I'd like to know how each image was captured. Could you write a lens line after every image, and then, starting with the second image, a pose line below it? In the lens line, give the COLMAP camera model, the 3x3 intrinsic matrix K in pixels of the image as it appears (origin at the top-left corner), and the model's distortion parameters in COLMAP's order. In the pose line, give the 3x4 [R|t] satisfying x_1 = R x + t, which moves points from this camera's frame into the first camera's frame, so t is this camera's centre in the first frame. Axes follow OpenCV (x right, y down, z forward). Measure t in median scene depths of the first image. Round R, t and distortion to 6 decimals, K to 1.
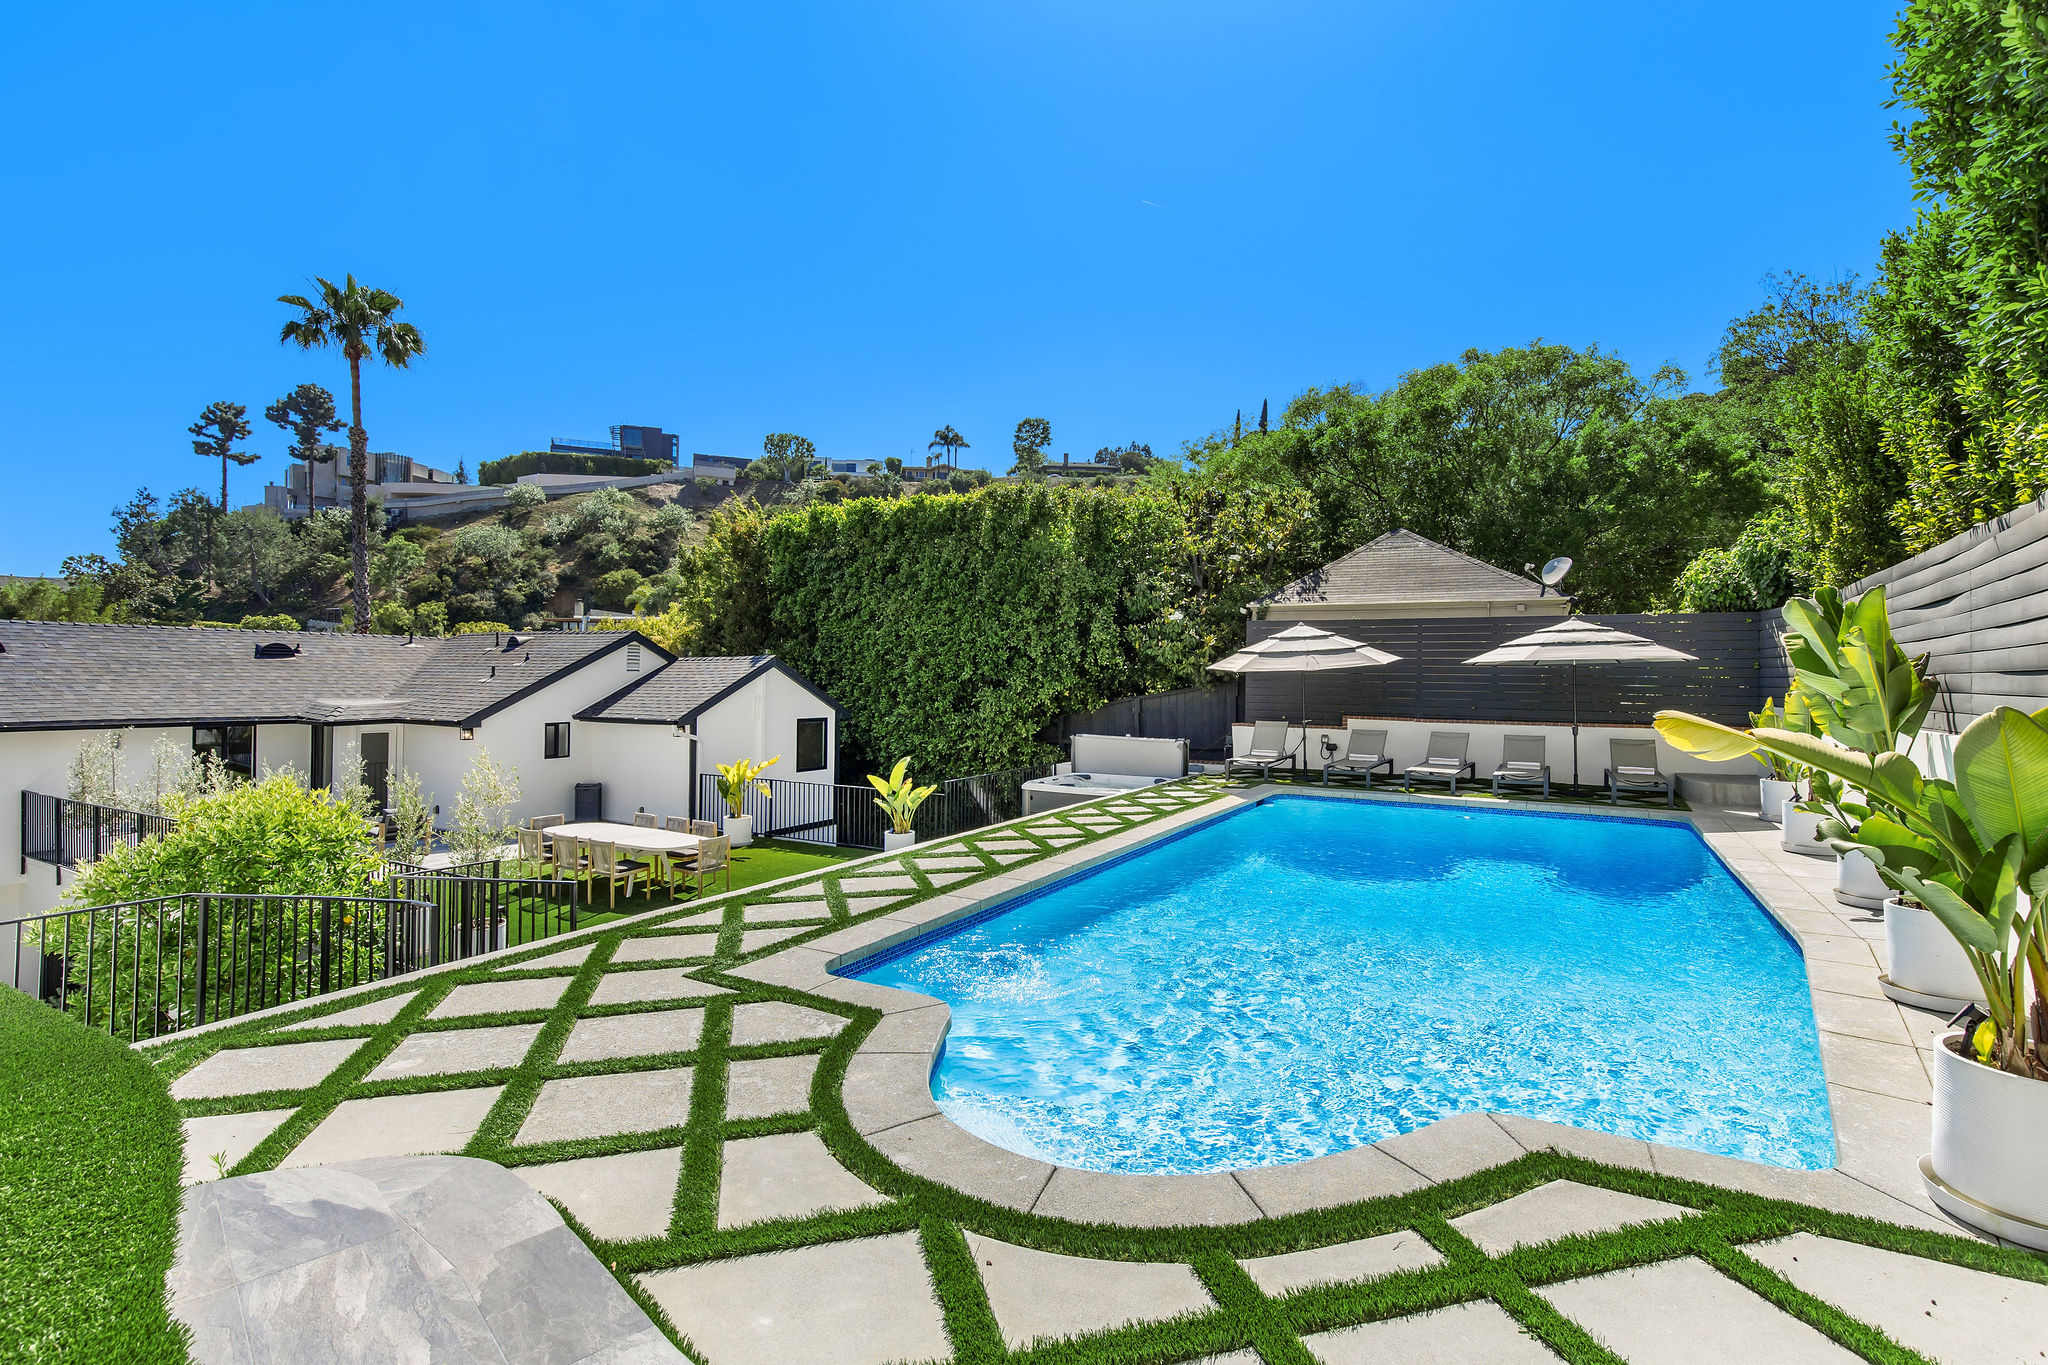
lens RADIAL K [[948.6, 0, 1055.5], [0, 948.6, 676.0], [0, 0, 1]] dist [0.005445, 0.001159]
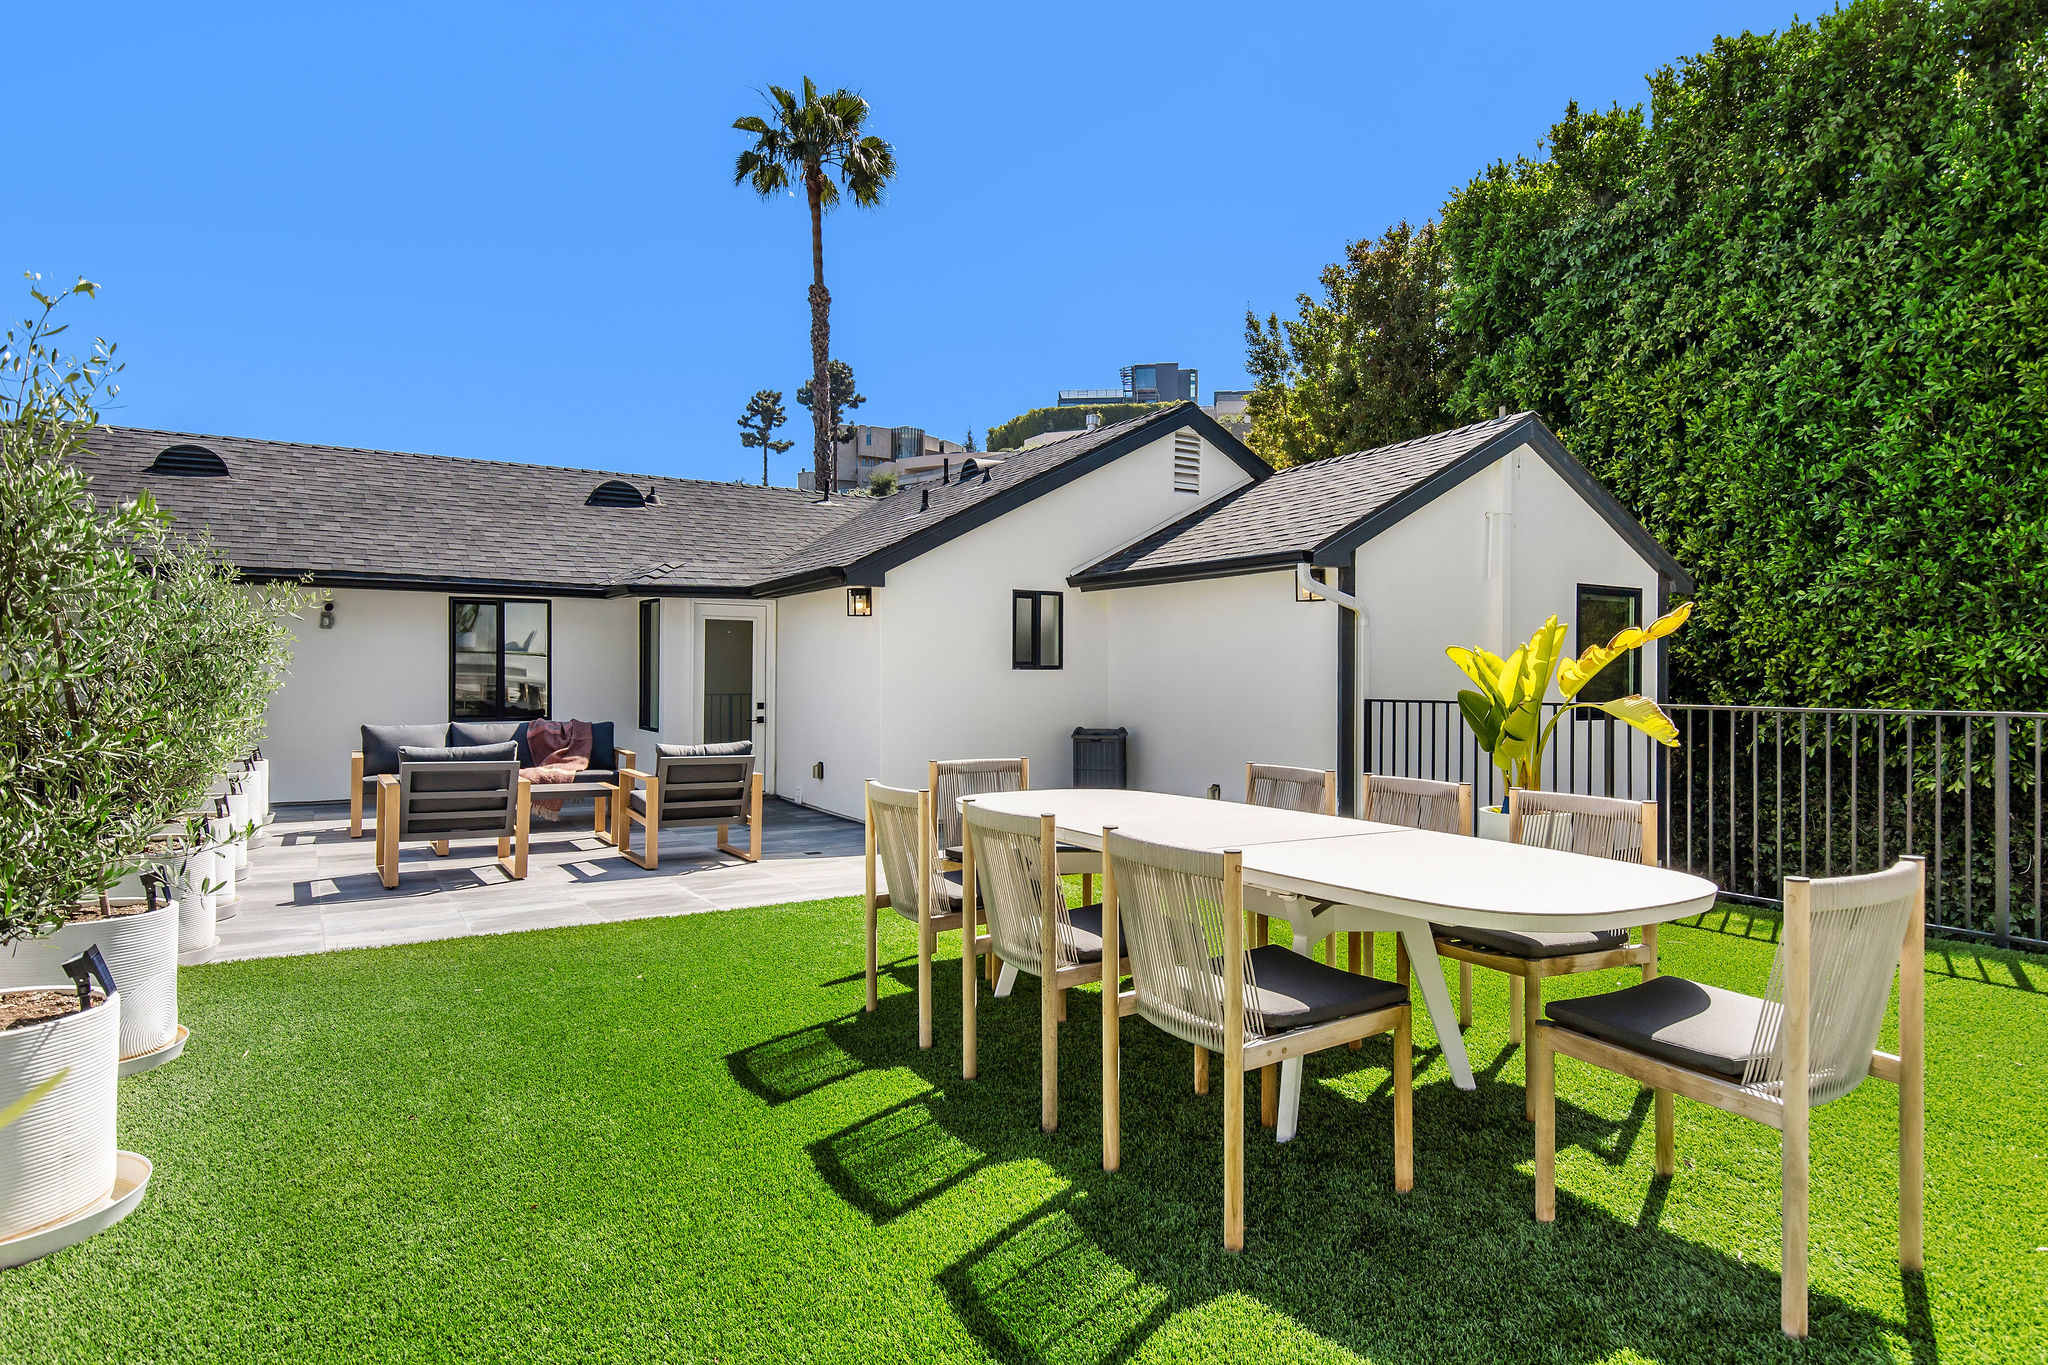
lens RADIAL K [[1197.7, 0, 1024.0], [0, 1197.7, 682.5], [0, 0, 1]] dist [0.024308, -0.000258]
pose [[0.867857, -0.006027, -0.496777, -0.203254], [0.009133, 0.999951, 0.003825, 0.074705], [0.496729, -0.007857, 0.867870, 0.412941]]
